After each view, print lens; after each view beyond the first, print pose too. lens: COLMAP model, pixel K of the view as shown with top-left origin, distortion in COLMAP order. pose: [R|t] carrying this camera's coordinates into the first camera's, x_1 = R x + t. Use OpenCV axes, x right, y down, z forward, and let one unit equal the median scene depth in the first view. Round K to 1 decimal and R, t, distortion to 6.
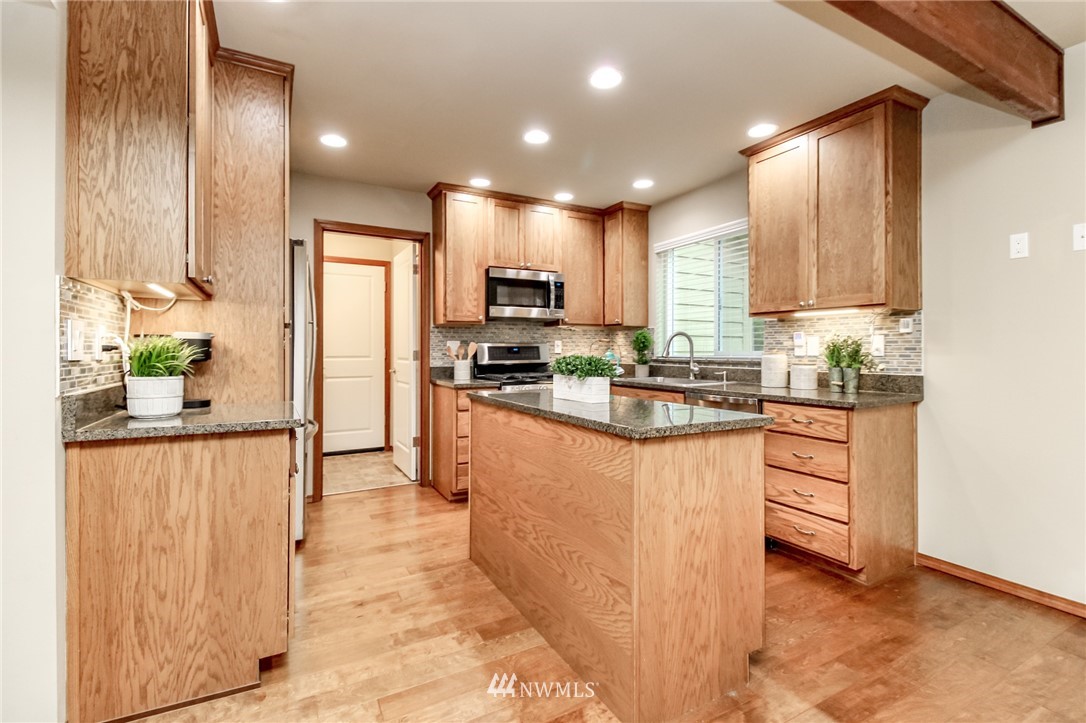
lens RADIAL K [[496.4, 0, 548.1], [0, 496.4, 351.2], [0, 0, 1]] dist [0.003601, -0.004322]
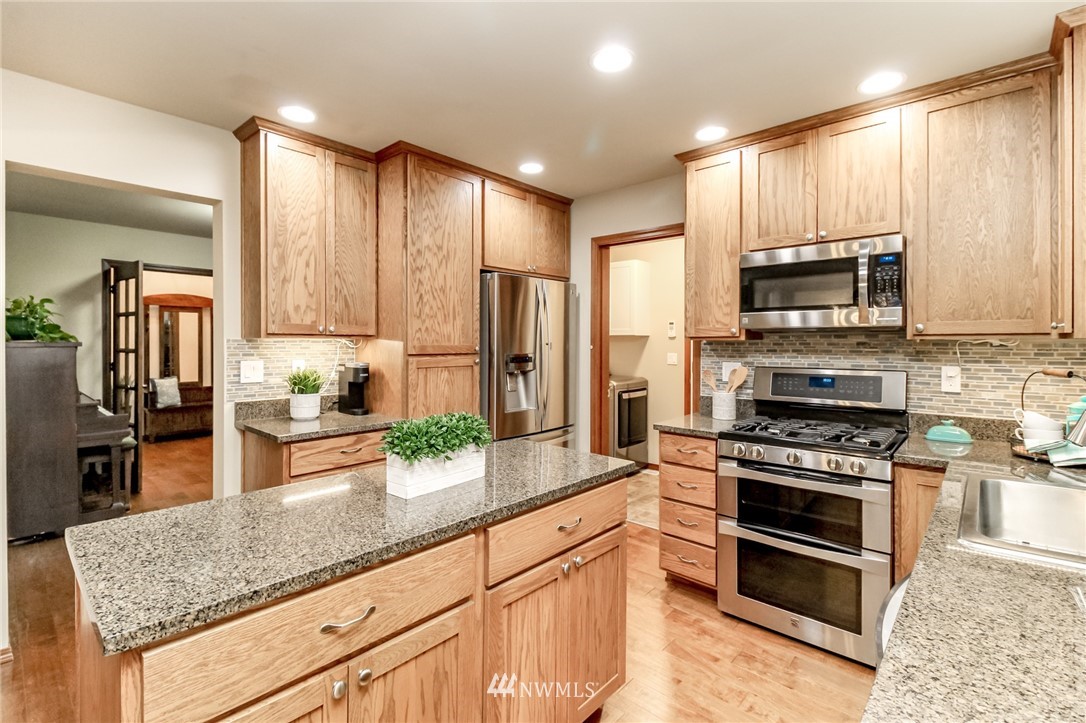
lens RADIAL K [[496.4, 0, 542.1], [0, 496.4, 342.1], [0, 0, 1]] dist [0.003601, -0.004322]
pose [[0.312602, 0.002691, -0.949880, 0.419869], [-0.003040, 0.999994, 0.001833, -0.052957], [0.949879, 0.002315, 0.312609, 0.546619]]
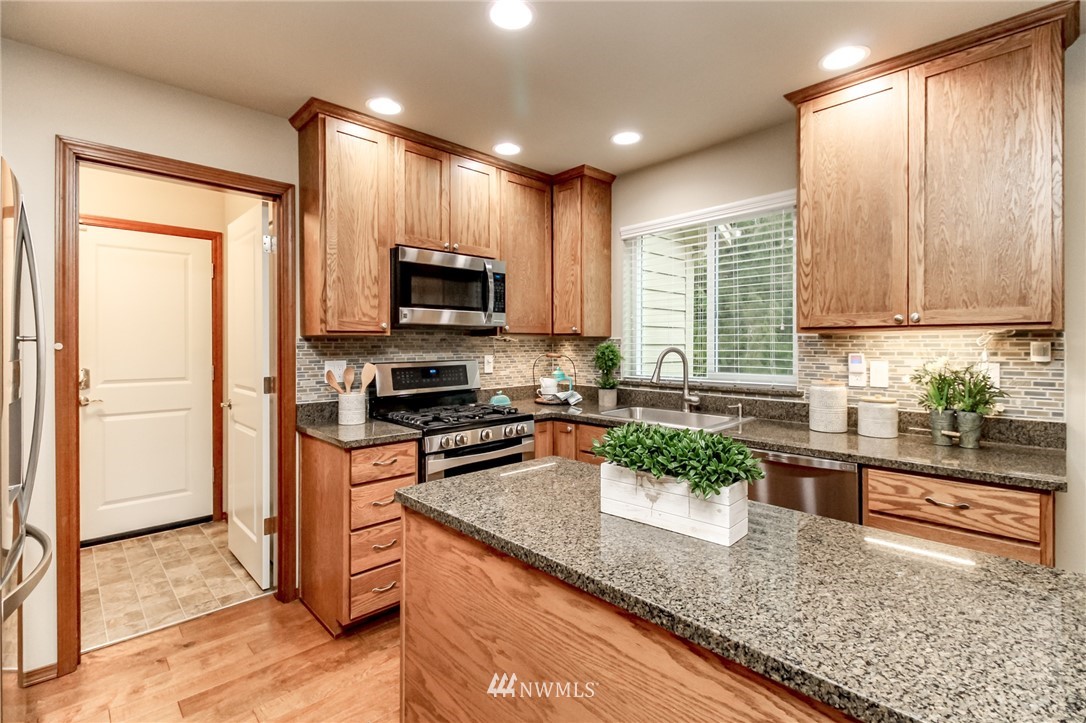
lens RADIAL K [[496.4, 0, 541.7], [0, 496.4, 346.9], [0, 0, 1]] dist [0.003601, -0.004322]
pose [[0.966334, -0.002057, 0.257281, -0.105011], [0.001113, 0.999992, 0.003815, -0.042492], [-0.257287, -0.003400, 0.966329, 0.341694]]
